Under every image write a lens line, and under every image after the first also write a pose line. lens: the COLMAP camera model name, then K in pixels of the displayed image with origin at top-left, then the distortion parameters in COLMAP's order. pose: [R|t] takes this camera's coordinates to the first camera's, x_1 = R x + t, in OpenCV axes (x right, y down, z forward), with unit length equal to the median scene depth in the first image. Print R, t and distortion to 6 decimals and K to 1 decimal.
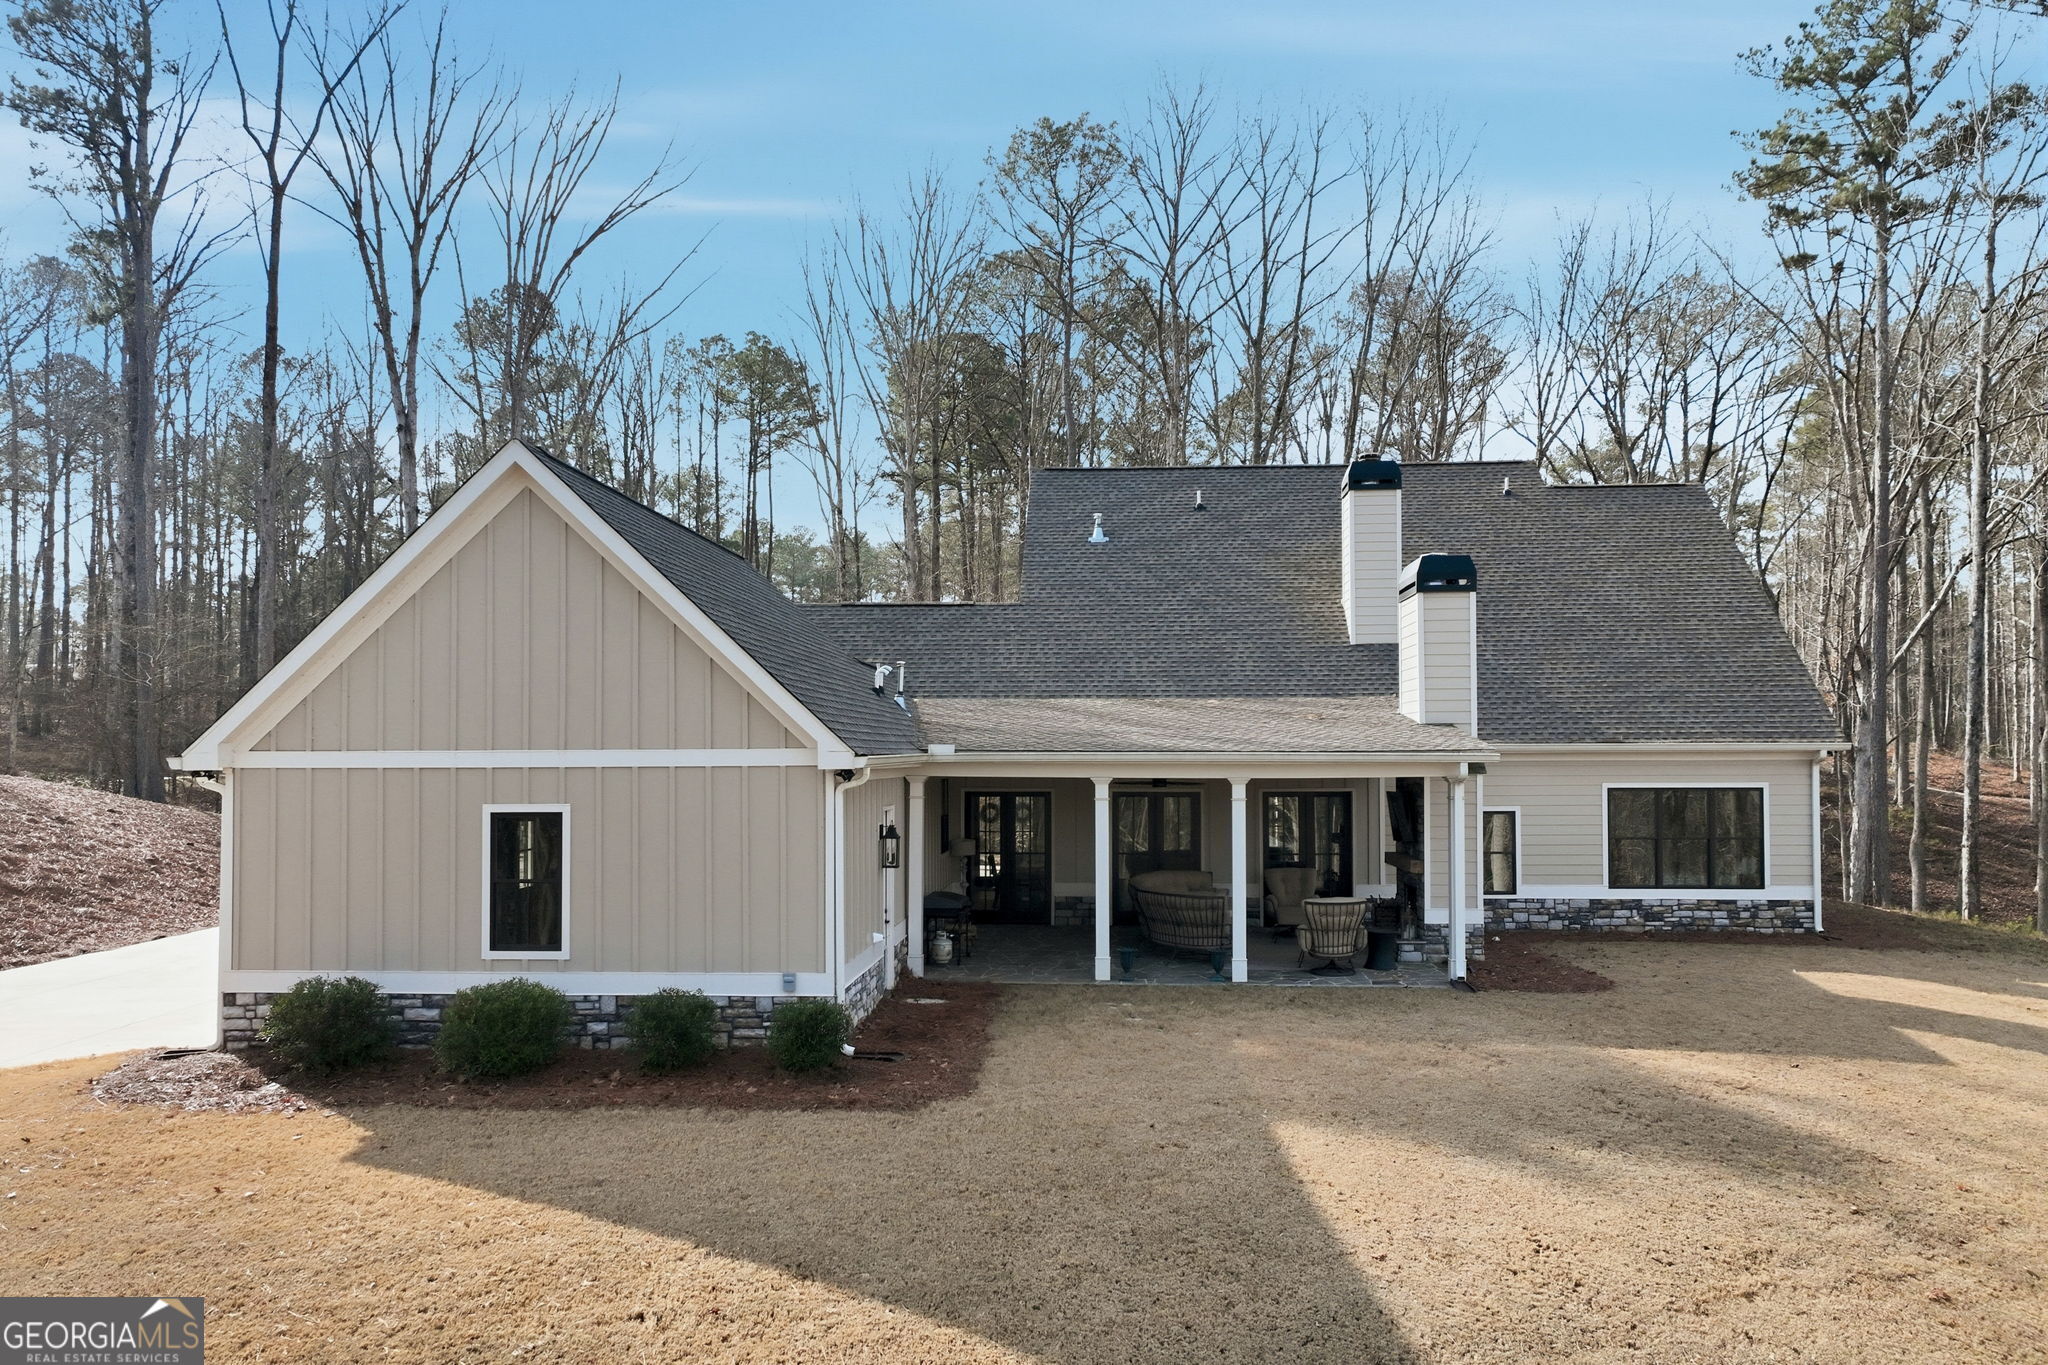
lens RADIAL K [[839.3, 0, 1017.8], [0, 839.3, 670.8], [0, 0, 1]] dist [0.000709, 0.000328]
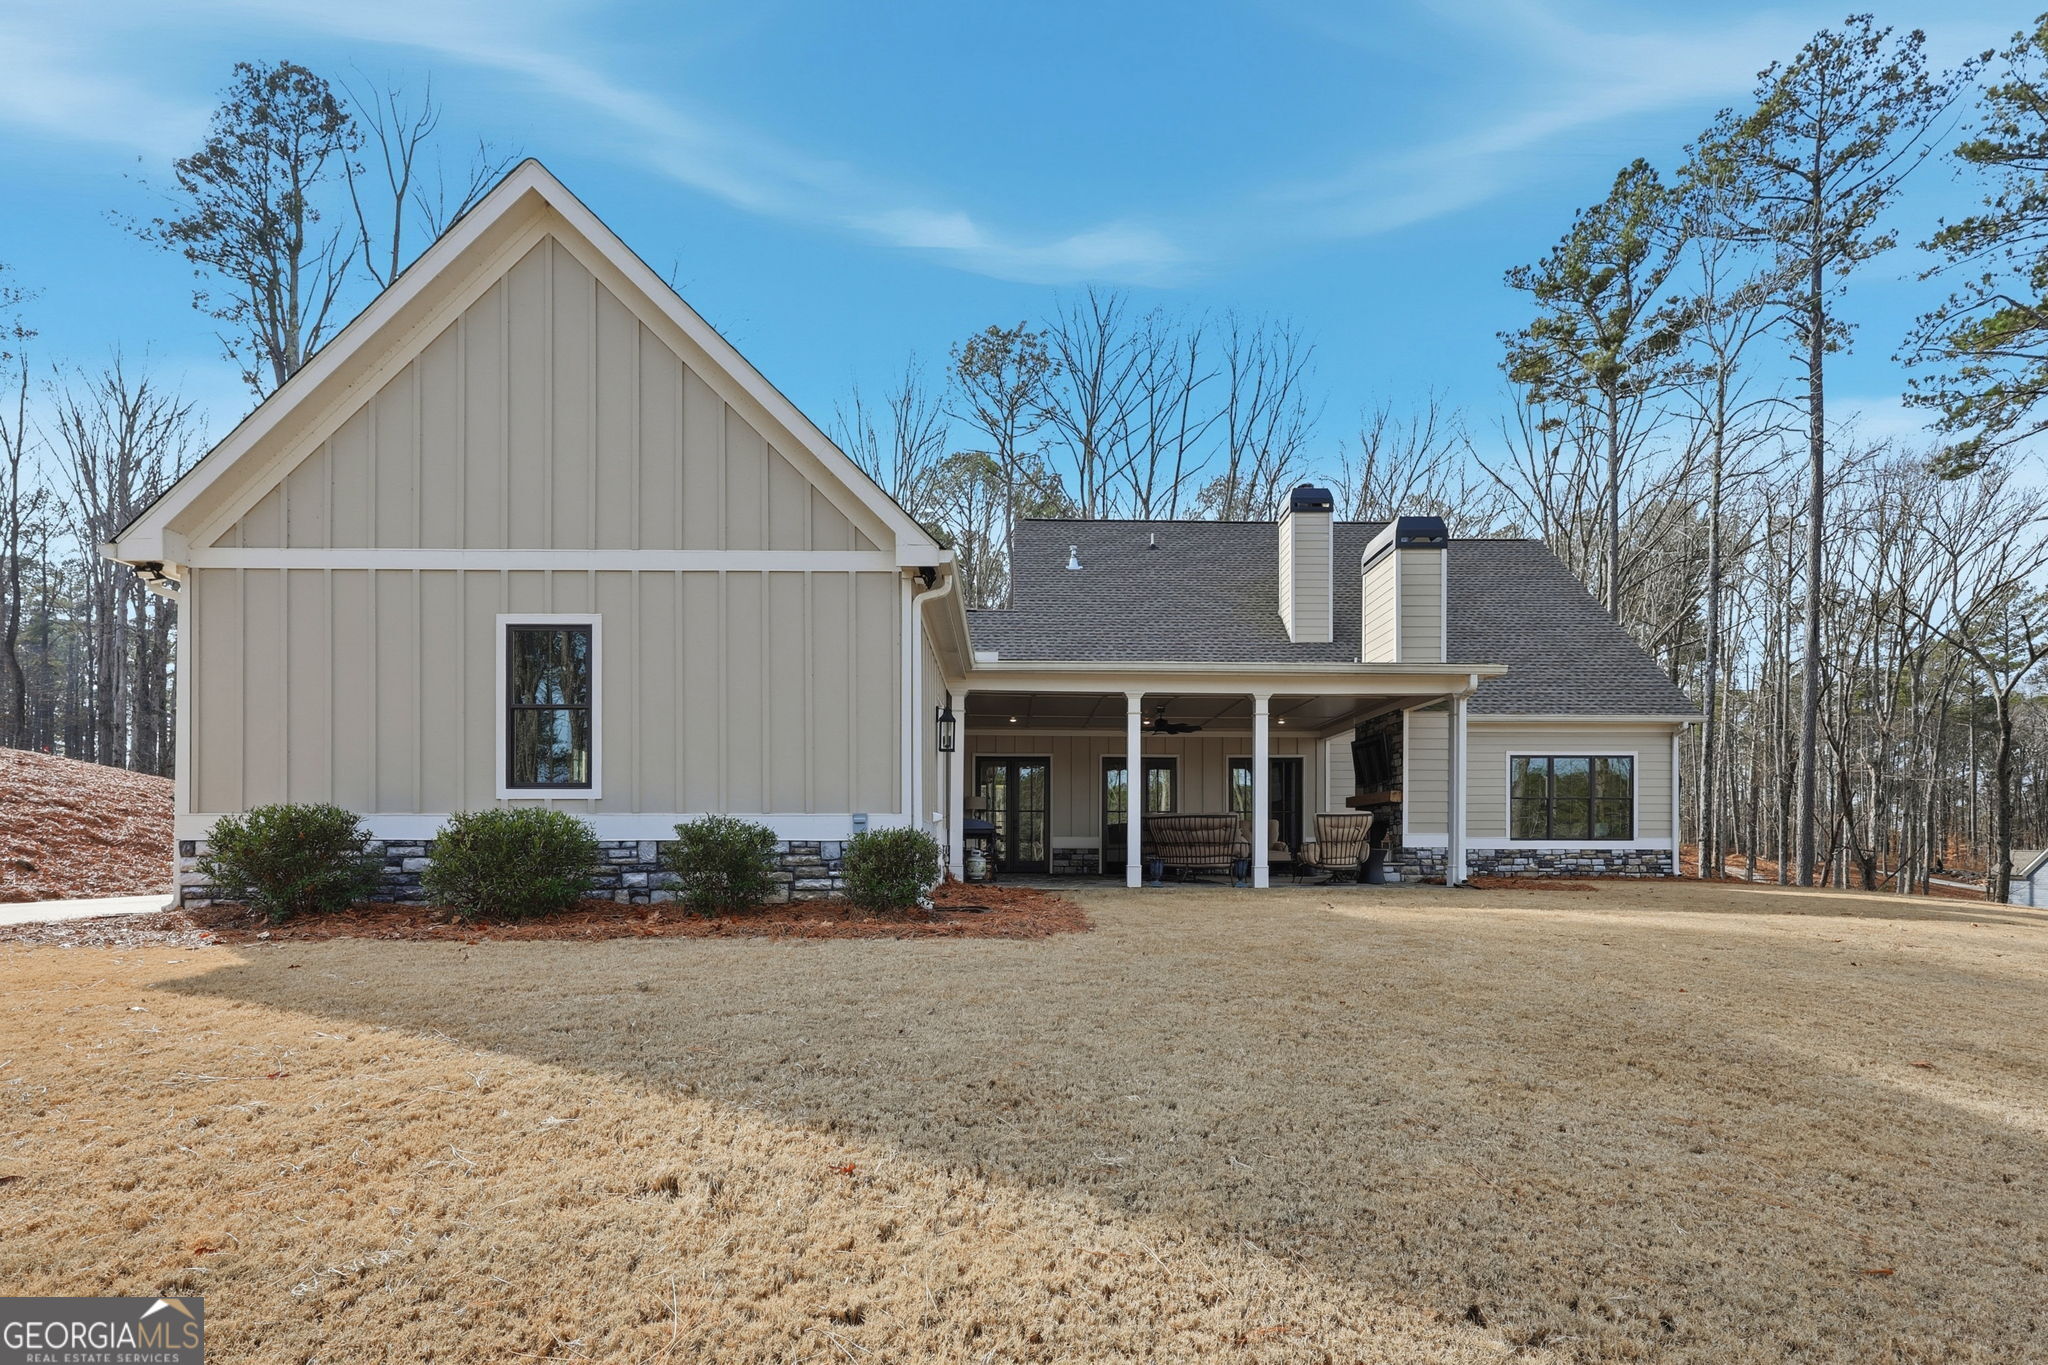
lens RADIAL K [[684.7, 0, 1024.8], [0, 684.7, 681.5], [0, 0, 1]] dist [-0.000282, -0.000306]
pose [[0.999476, -0.003937, 0.032129, -0.124324], [0.004135, 0.999973, -0.006093, 0.228950], [-0.032104, 0.006222, 0.999465, 0.286799]]
